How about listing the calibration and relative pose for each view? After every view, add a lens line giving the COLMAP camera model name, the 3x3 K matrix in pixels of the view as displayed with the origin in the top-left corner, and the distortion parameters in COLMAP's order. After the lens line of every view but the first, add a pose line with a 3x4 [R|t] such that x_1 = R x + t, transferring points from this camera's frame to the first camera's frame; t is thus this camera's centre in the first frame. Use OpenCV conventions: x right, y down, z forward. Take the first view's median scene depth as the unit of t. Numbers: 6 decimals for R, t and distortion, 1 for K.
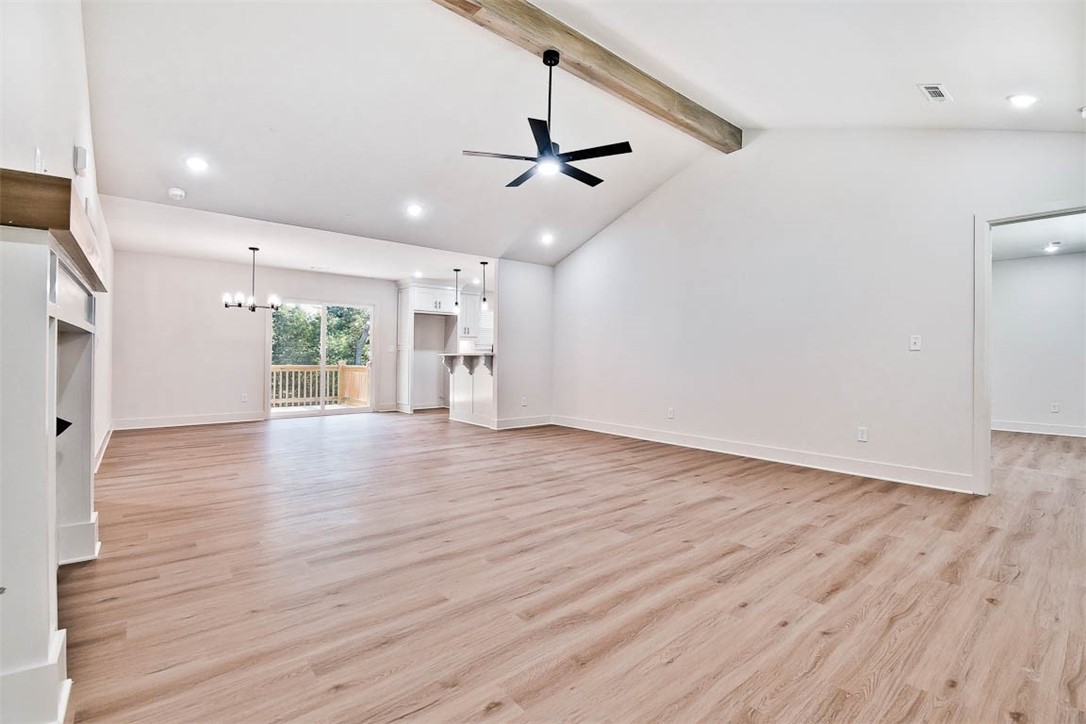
lens RADIAL K [[498.4, 0, 540.8], [0, 498.4, 362.7], [0, 0, 1]] dist [-0.020425, -0.005897]
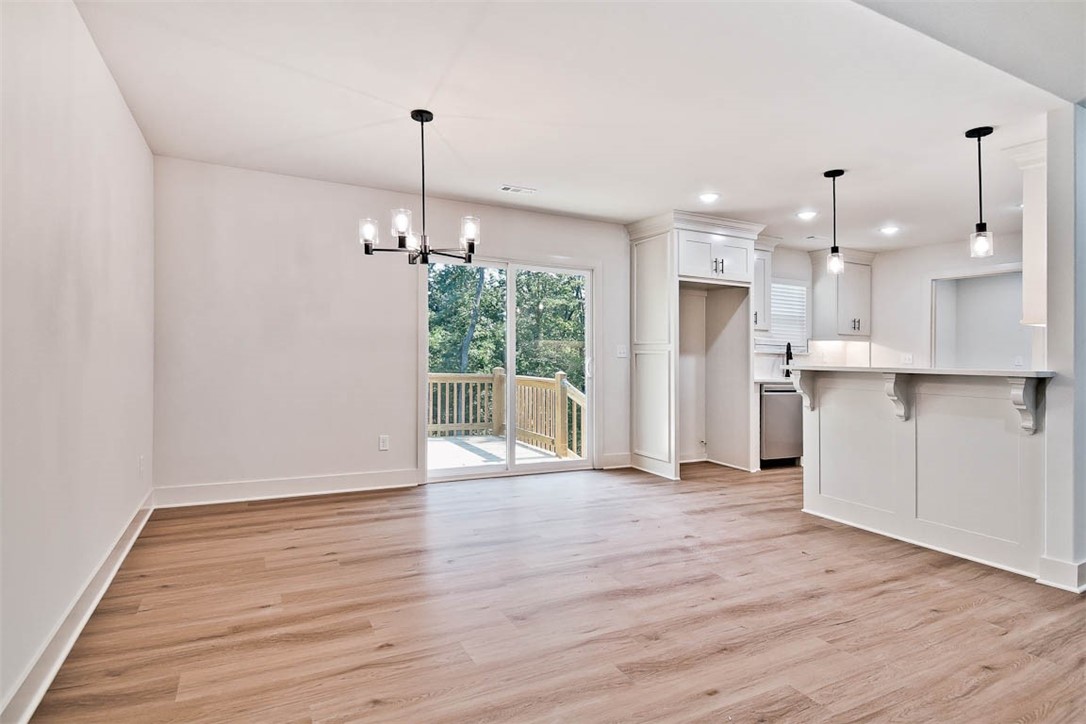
lens RADIAL K [[636.4, 0, 547.3], [0, 636.4, 364.8], [0, 0, 1]] dist [-0.004433, 0.000073]
pose [[0.961094, 0.023314, -0.275234, -0.198505], [-0.021064, 0.999716, 0.011128, -0.014745], [0.275416, -0.004898, 0.961313, 0.305287]]
